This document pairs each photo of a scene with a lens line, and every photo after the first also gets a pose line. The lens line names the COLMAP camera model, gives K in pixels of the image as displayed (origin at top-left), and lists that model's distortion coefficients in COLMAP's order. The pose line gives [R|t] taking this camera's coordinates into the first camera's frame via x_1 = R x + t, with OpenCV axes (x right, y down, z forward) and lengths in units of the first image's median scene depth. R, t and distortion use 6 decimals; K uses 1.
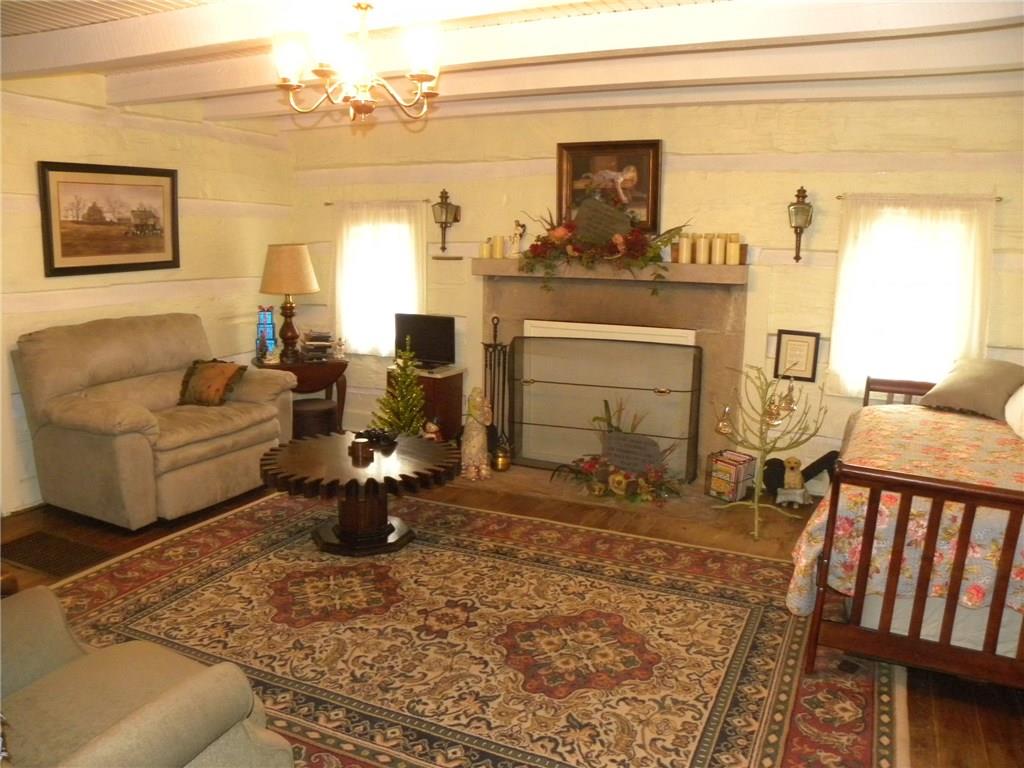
lens RADIAL K [[796.4, 0, 515.0], [0, 796.4, 385.6], [0, 0, 1]] dist [-0.121193, 0.049943]
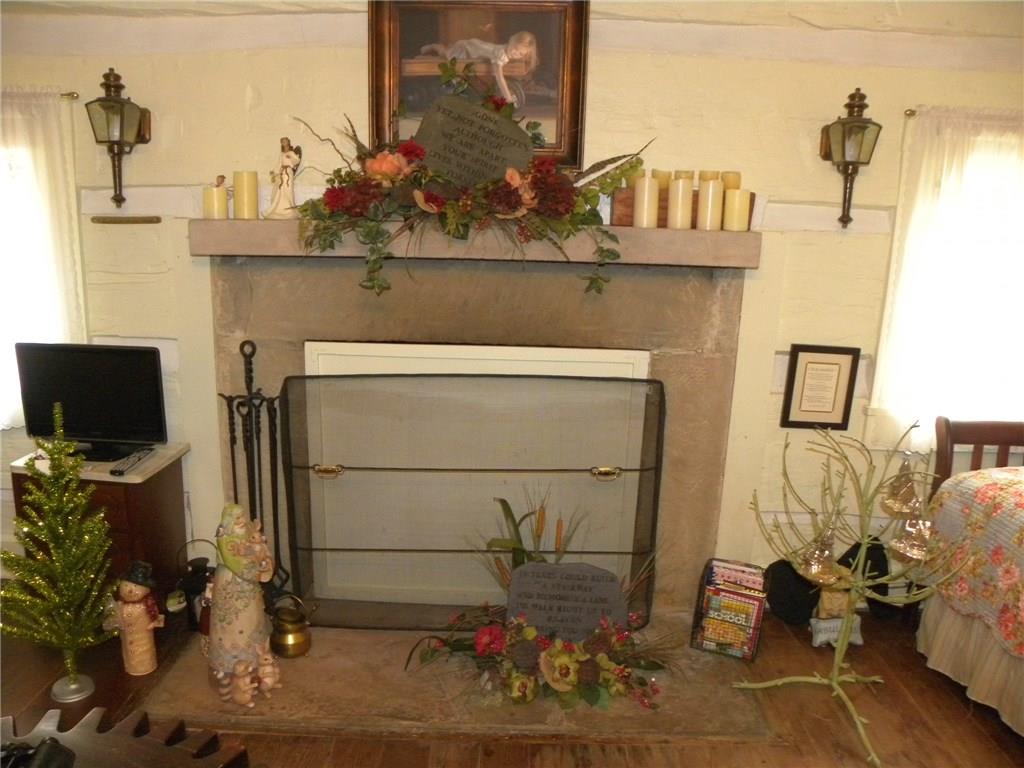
lens RADIAL K [[796.4, 0, 507.7], [0, 796.4, 389.7], [0, 0, 1]] dist [-0.121193, 0.049943]
pose [[0.909272, -0.086076, 0.407204, -0.084317], [0.061421, 0.995419, 0.073264, -0.089163], [-0.411645, -0.041606, 0.910394, 0.541596]]
